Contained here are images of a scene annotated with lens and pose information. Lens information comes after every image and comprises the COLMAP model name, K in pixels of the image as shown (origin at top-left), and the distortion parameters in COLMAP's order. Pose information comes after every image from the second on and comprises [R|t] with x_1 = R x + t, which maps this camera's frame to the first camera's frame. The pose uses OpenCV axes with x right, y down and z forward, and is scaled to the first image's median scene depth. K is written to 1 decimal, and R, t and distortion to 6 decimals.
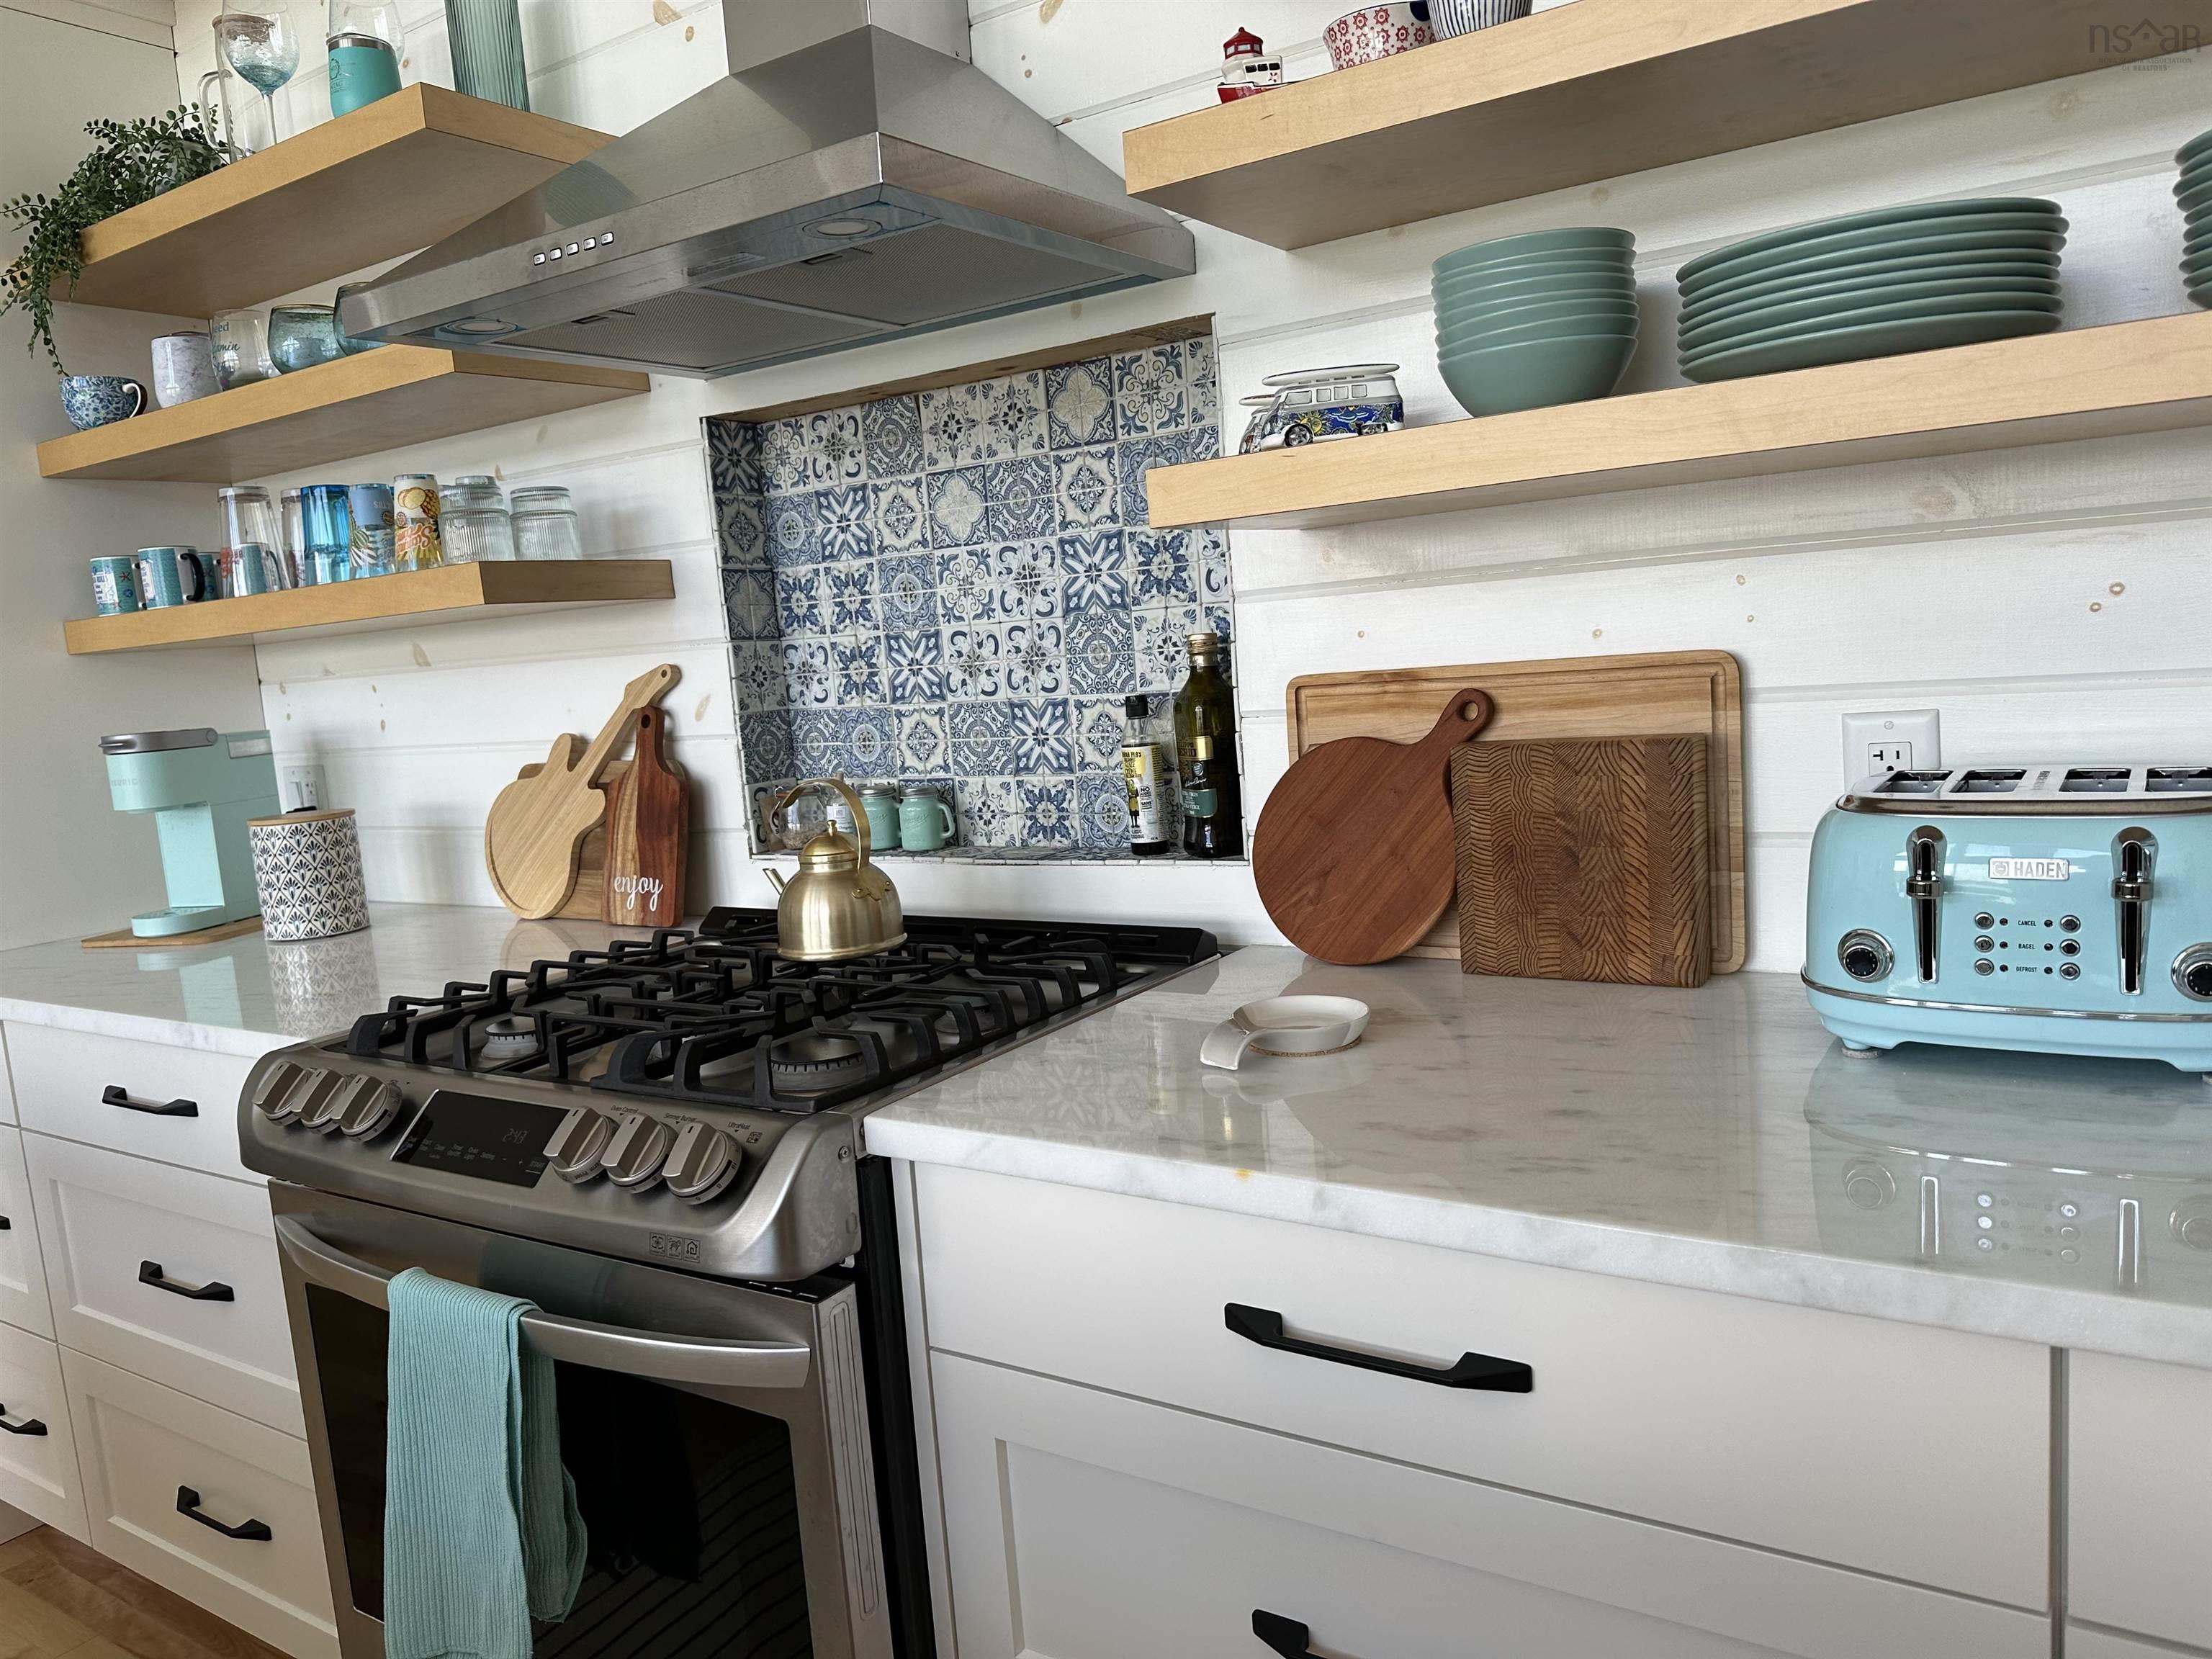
lens RADIAL K [[1566.0, 0, 1105.7], [0, 1566.0, 875.5], [0, 0, 1]] dist [0.051548, -0.003314]
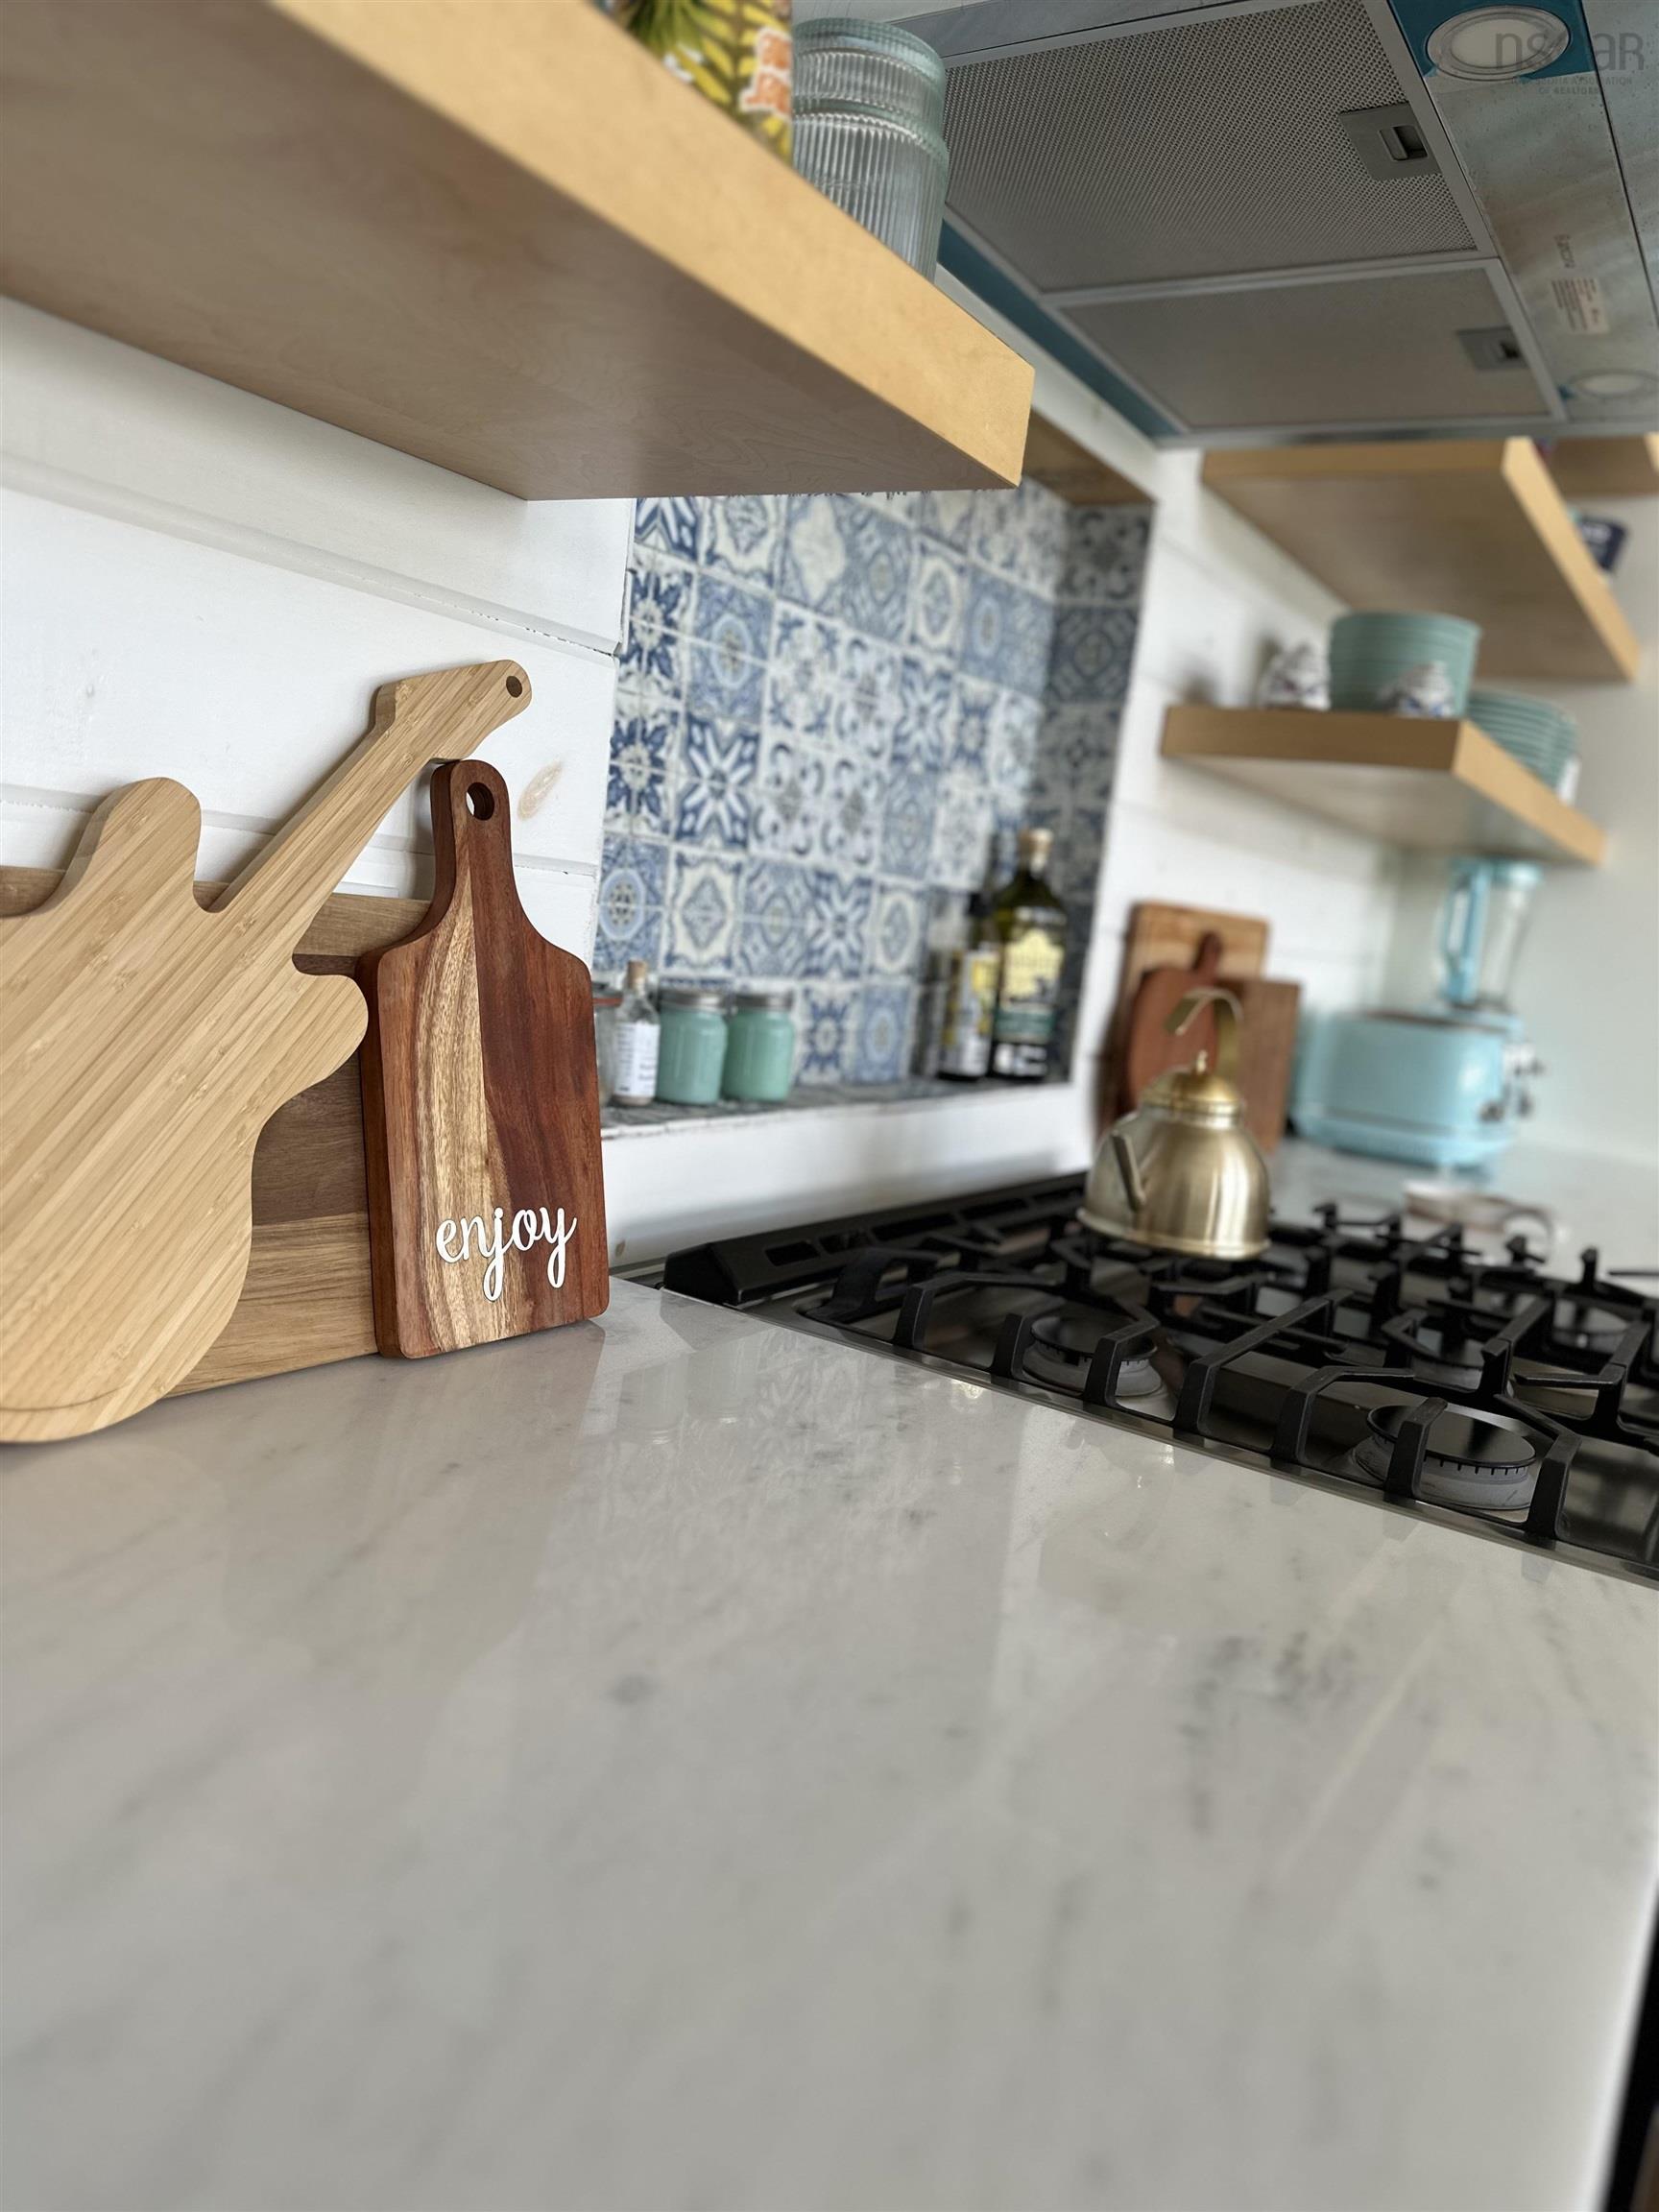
lens RADIAL K [[1566.0, 0, 884.9], [0, 1566.0, 1199.4], [0, 0, 1]] dist [0.051548, -0.003314]
pose [[-0.057510, -0.112062, 0.992036, -0.762524], [0.038828, 0.992677, 0.114385, -0.047057], [-0.997590, 0.045097, -0.052737, 1.033777]]
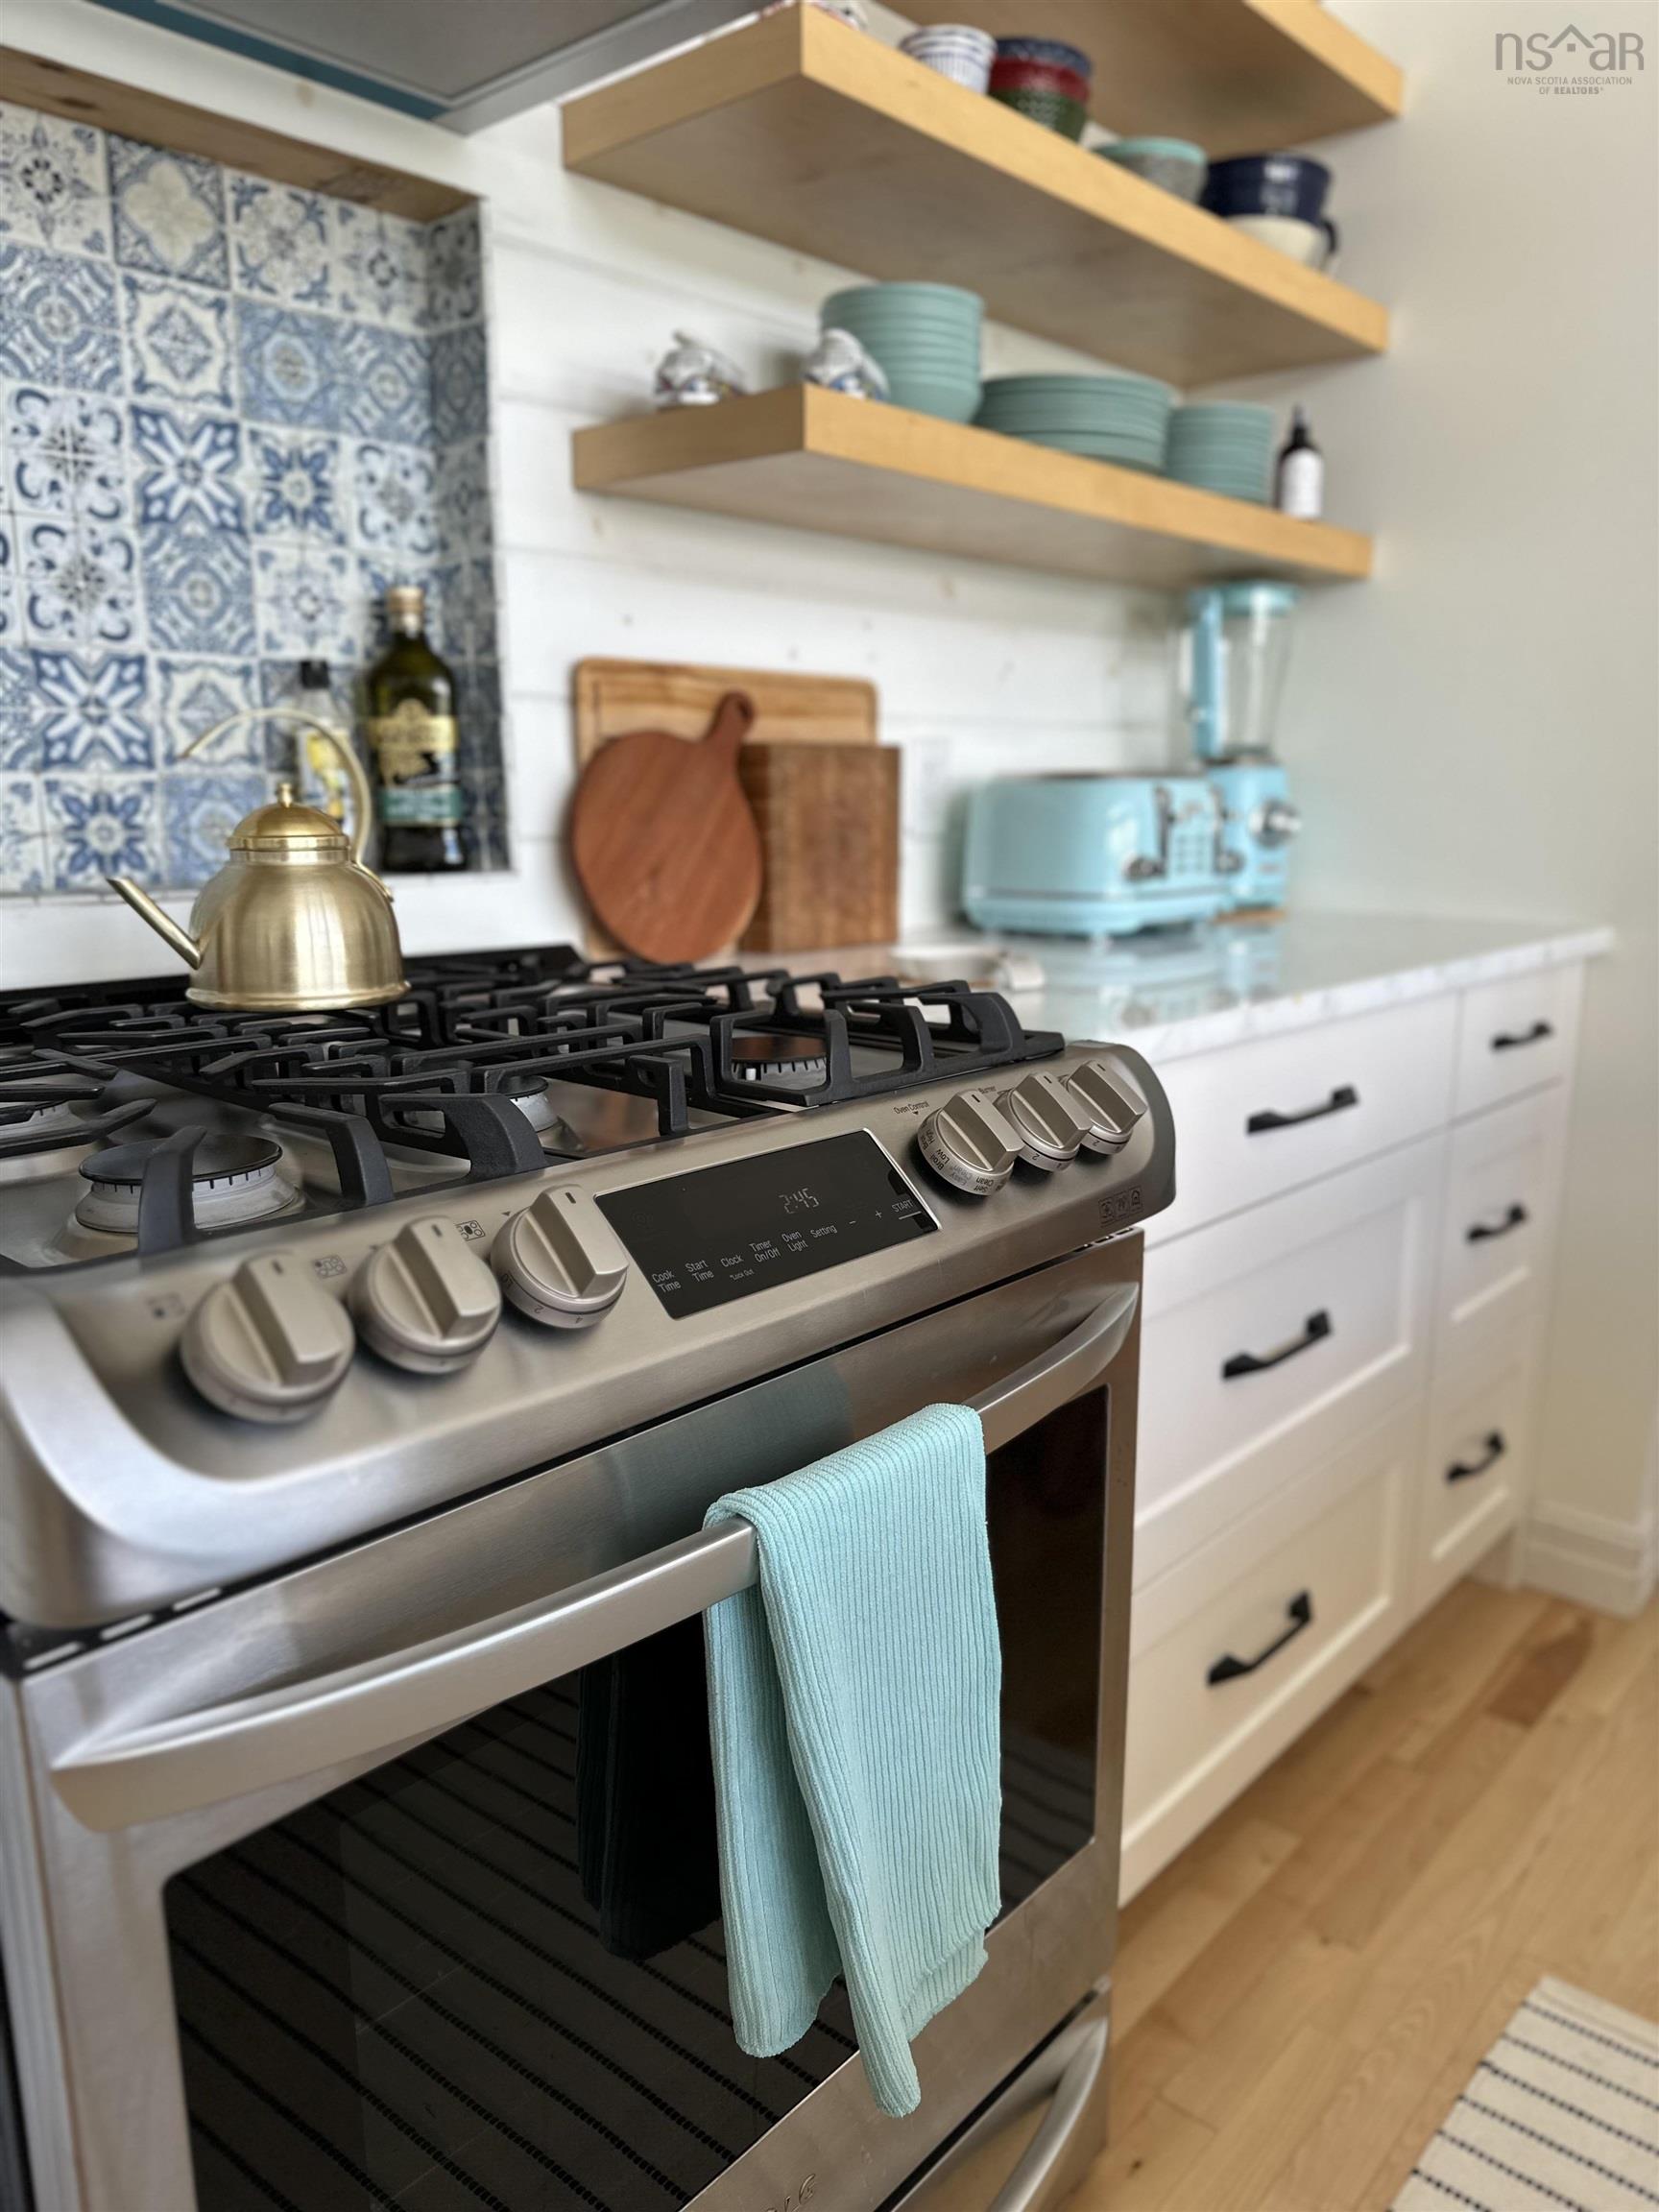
lens RADIAL K [[1648.4, 0, 914.2], [0, 1648.4, 1186.9], [0, 0, 1]] dist [-0.014446, -0.006212]
pose [[0.099679, -0.155267, 0.982831, -0.707806], [0.140668, 0.980029, 0.140558, 0.056694], [-0.985026, 0.124242, 0.119530, 0.618799]]
